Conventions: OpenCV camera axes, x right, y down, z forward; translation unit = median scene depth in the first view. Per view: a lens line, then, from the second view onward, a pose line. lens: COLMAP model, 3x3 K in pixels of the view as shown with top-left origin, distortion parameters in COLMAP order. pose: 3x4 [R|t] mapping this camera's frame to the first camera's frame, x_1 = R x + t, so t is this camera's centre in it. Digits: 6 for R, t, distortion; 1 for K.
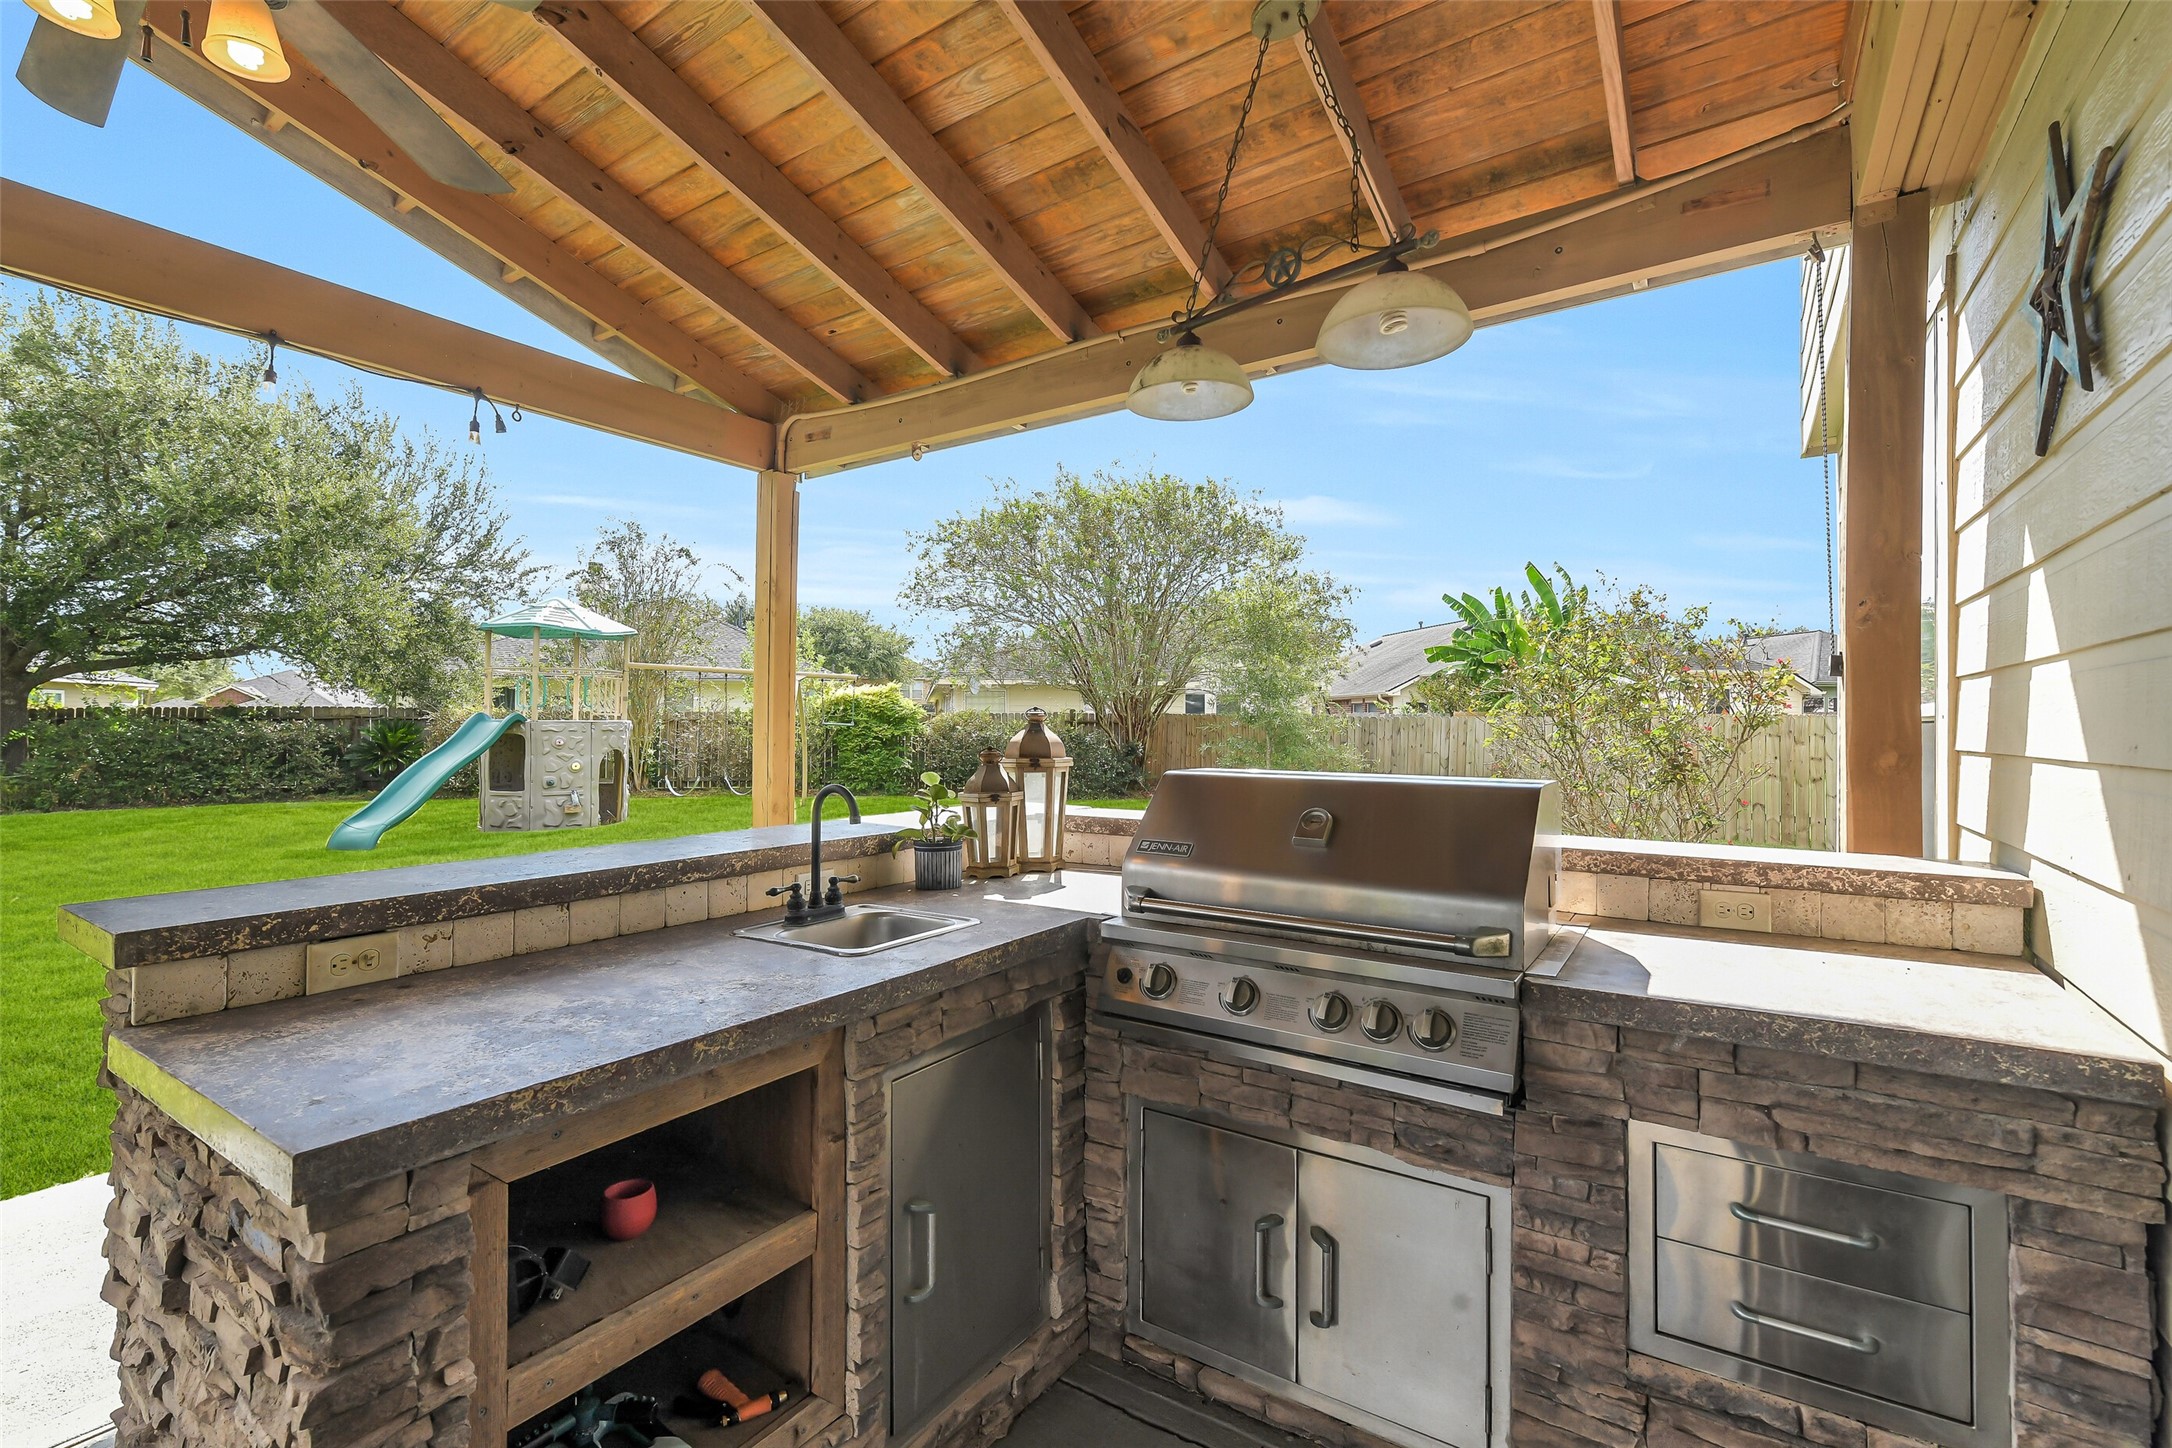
lens RADIAL K [[947.0, 0, 1089.0], [0, 947.0, 728.4], [0, 0, 1]] dist [0.001019, -0.000833]
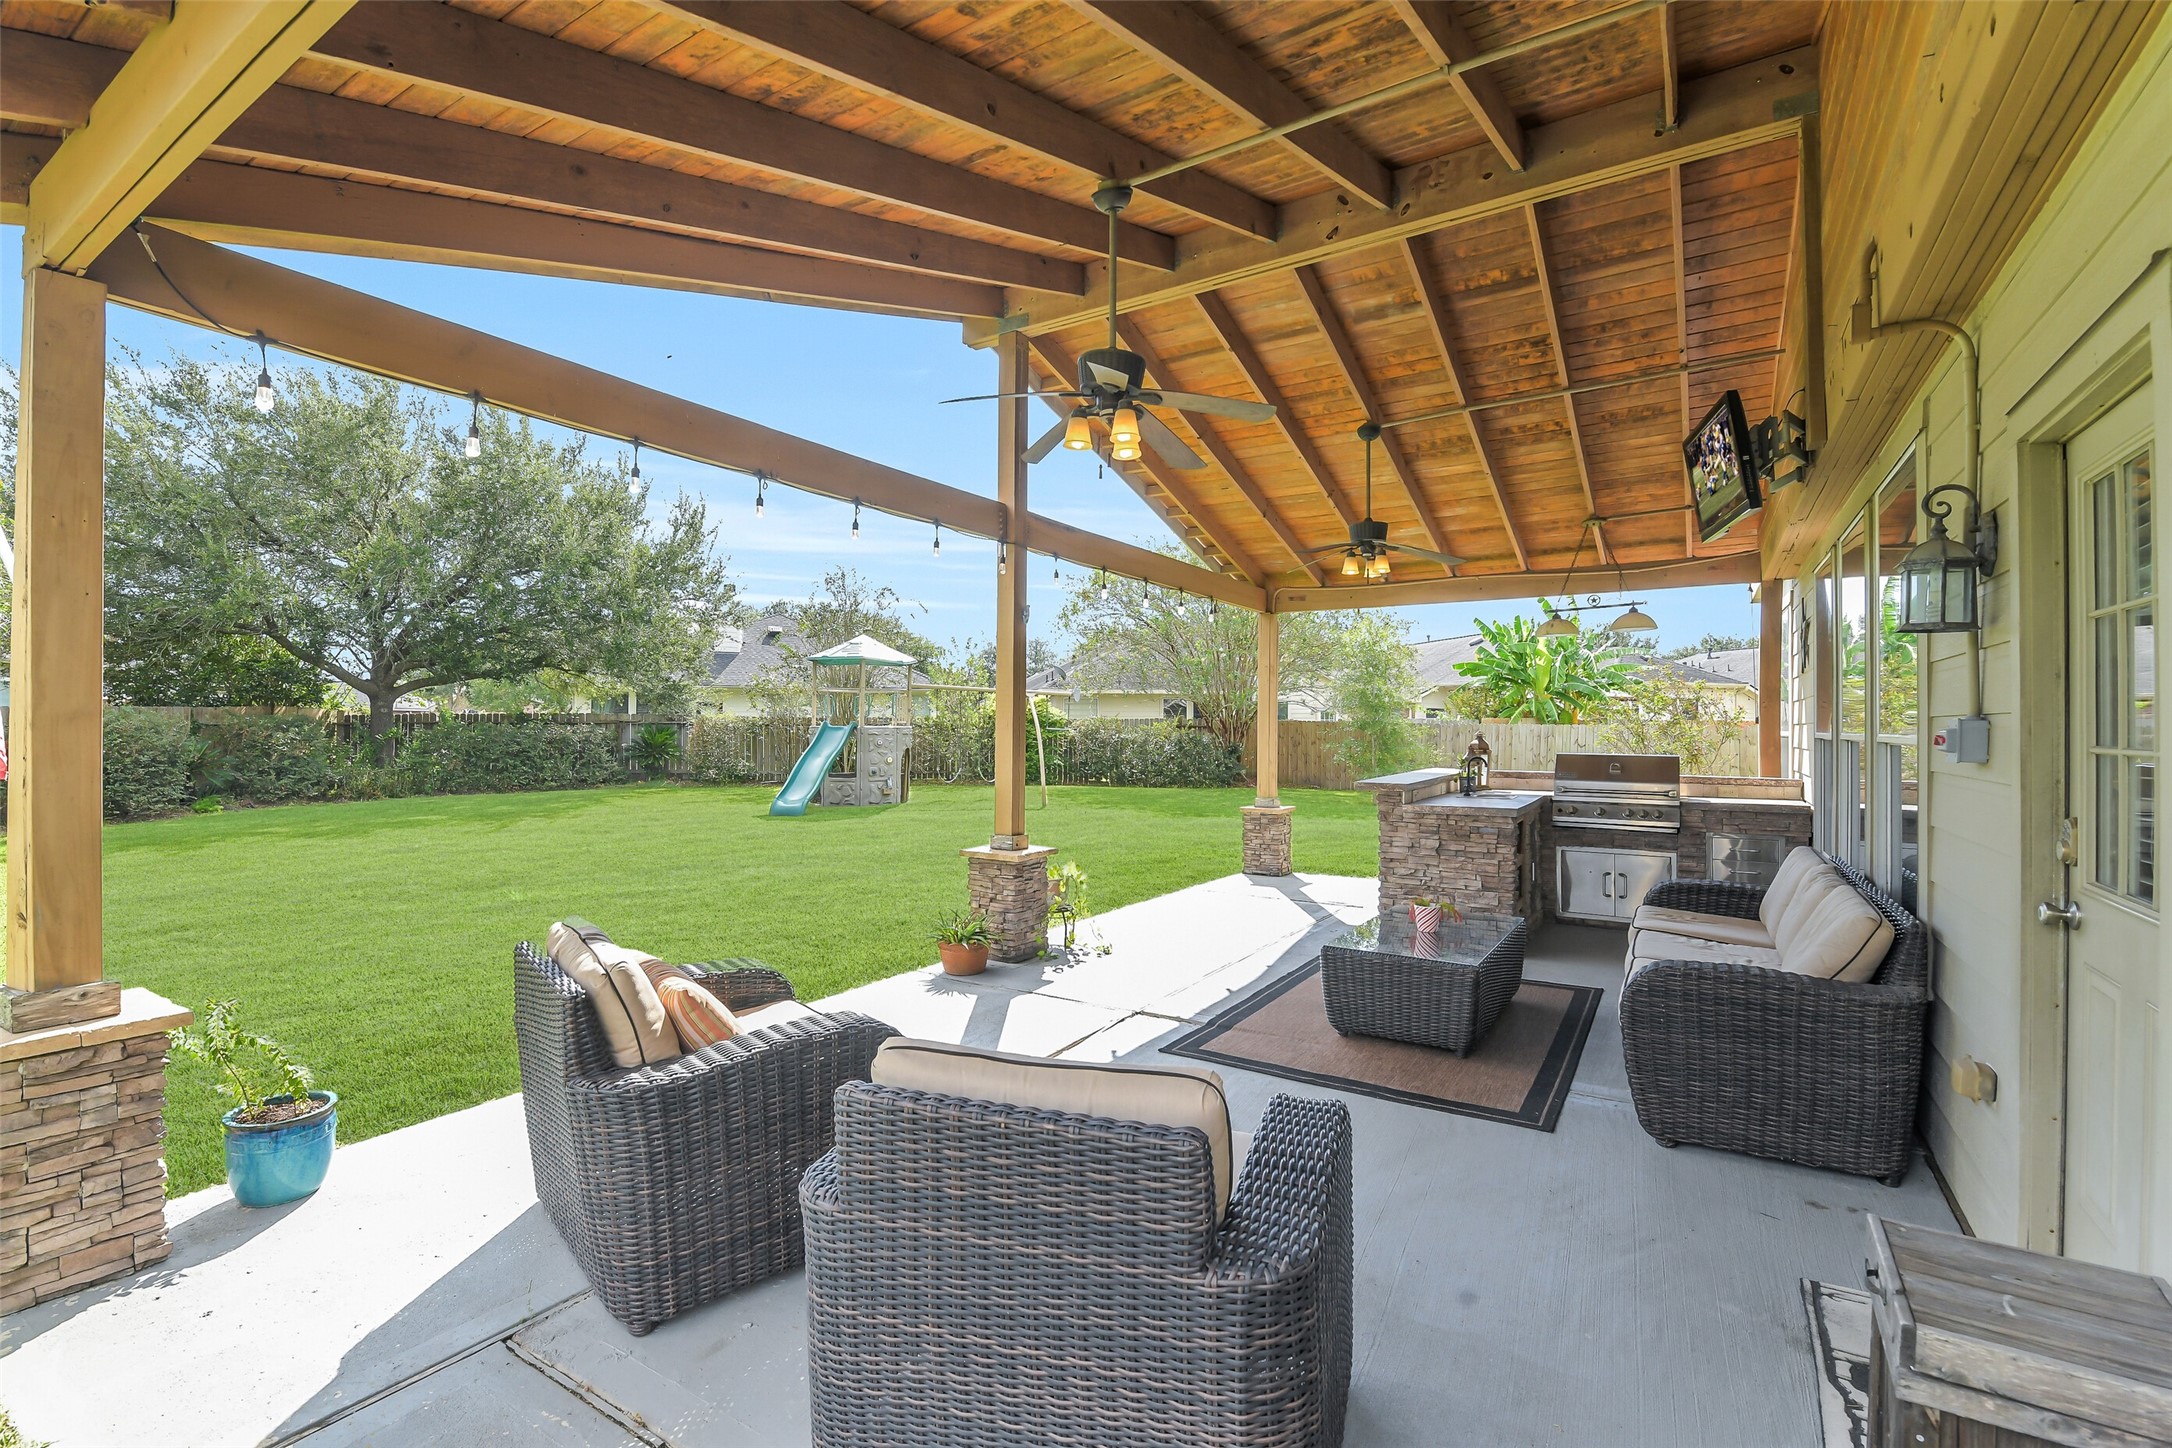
lens RADIAL K [[945.9, 0, 1086.1], [0, 945.9, 716.9], [0, 0, 1]] dist [-0.000585, -0.000256]
pose [[0.999822, 0.001107, 0.018816, -0.249966], [-0.000859, 0.999913, -0.013183, -0.004454], [-0.018829, 0.013164, 0.999736, -0.348250]]
